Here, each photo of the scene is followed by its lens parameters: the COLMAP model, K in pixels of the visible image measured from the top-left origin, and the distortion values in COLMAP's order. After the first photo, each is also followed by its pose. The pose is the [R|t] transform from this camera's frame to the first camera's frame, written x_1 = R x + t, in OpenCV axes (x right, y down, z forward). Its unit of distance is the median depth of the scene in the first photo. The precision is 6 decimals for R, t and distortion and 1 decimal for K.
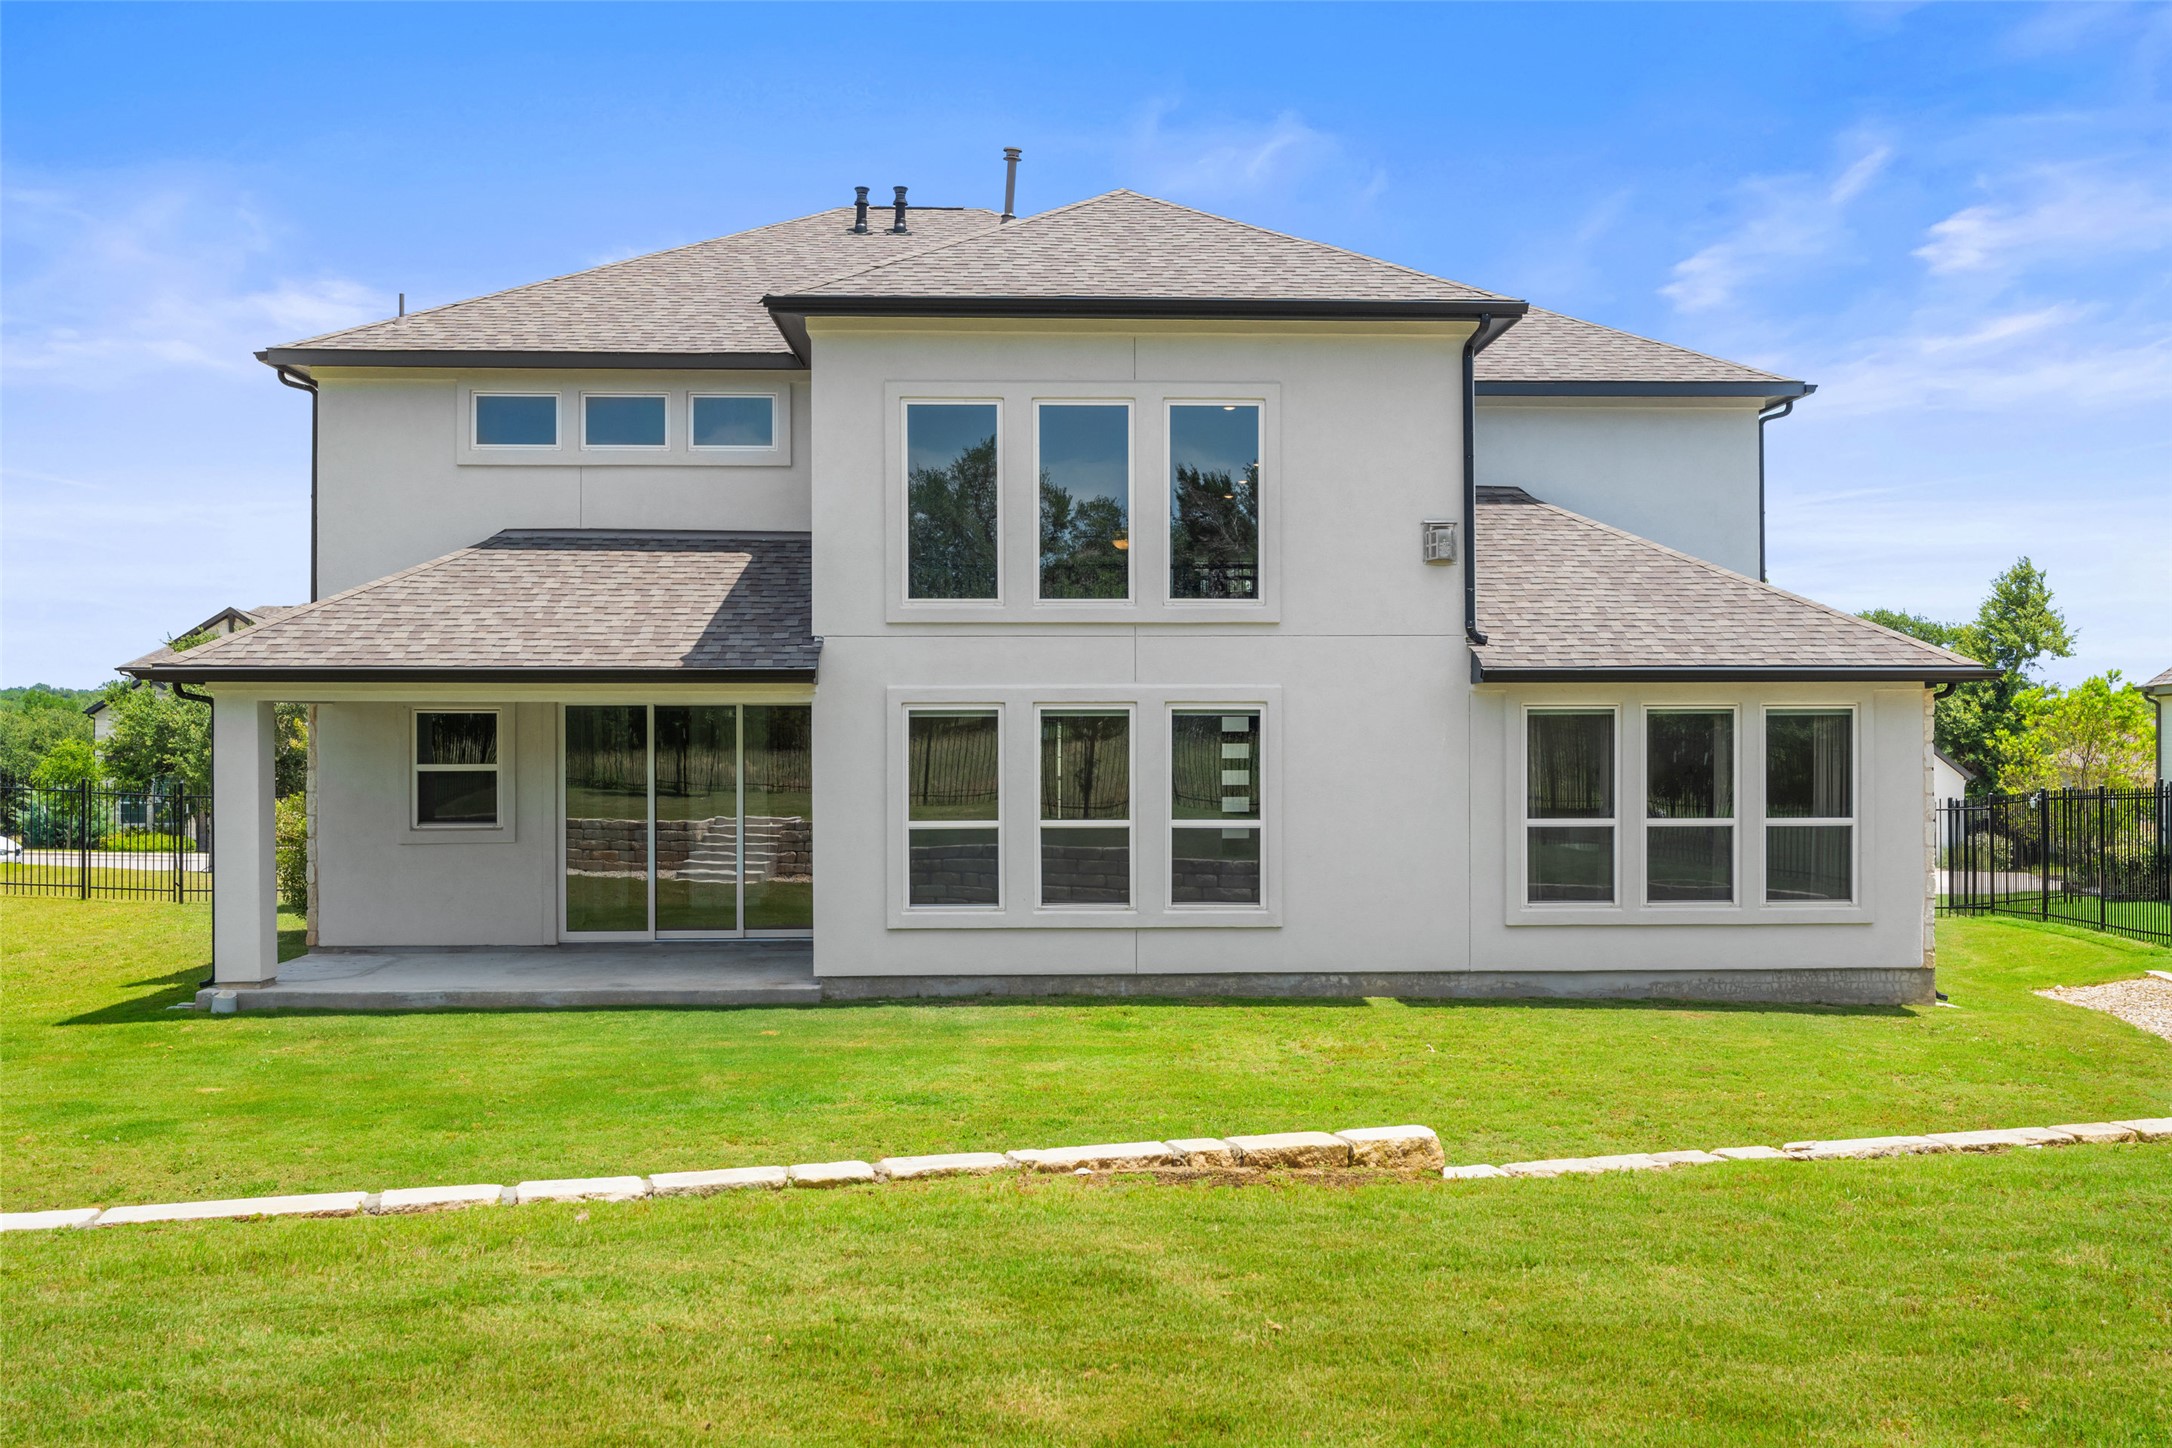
lens RADIAL K [[1869.8, 0, 1086.1], [0, 1869.8, 716.2], [0, 0, 1]] dist [-0.003395, 0.003422]
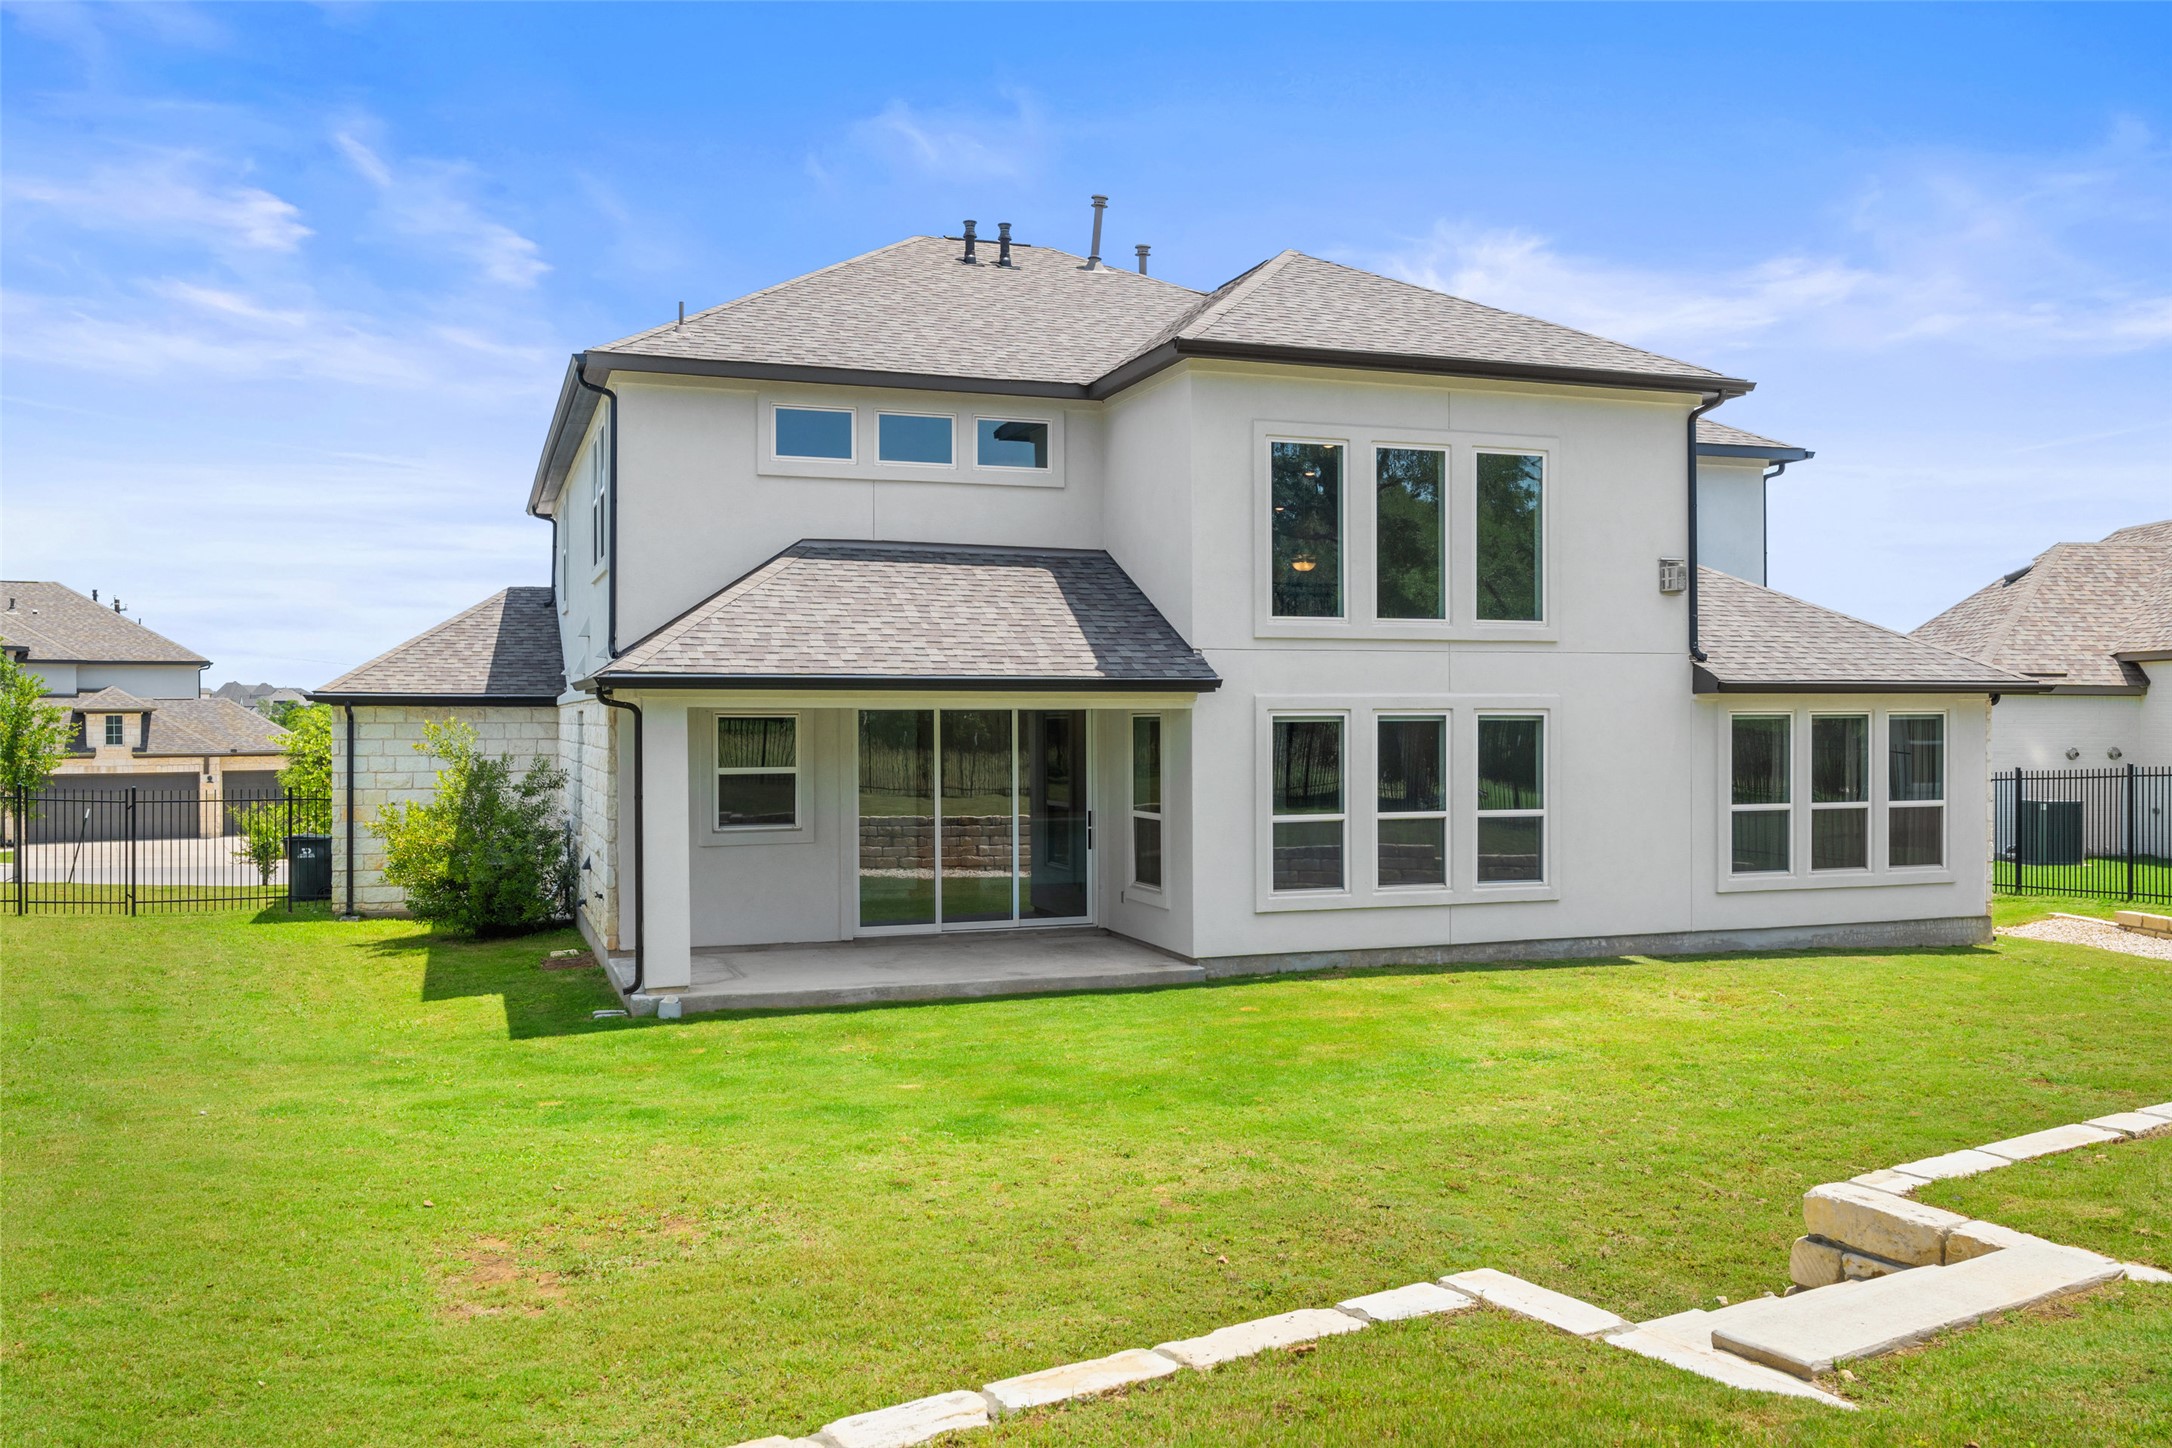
lens RADIAL K [[1773.1, 0, 1086.6], [0, 1773.1, 725.0], [0, 0, 1]] dist [-0.018341, -0.009083]
pose [[0.956080, -0.002021, 0.293098, -0.501778], [-0.000430, 0.999965, 0.008297, -0.006473], [-0.293105, -0.008058, 0.956046, 0.022292]]
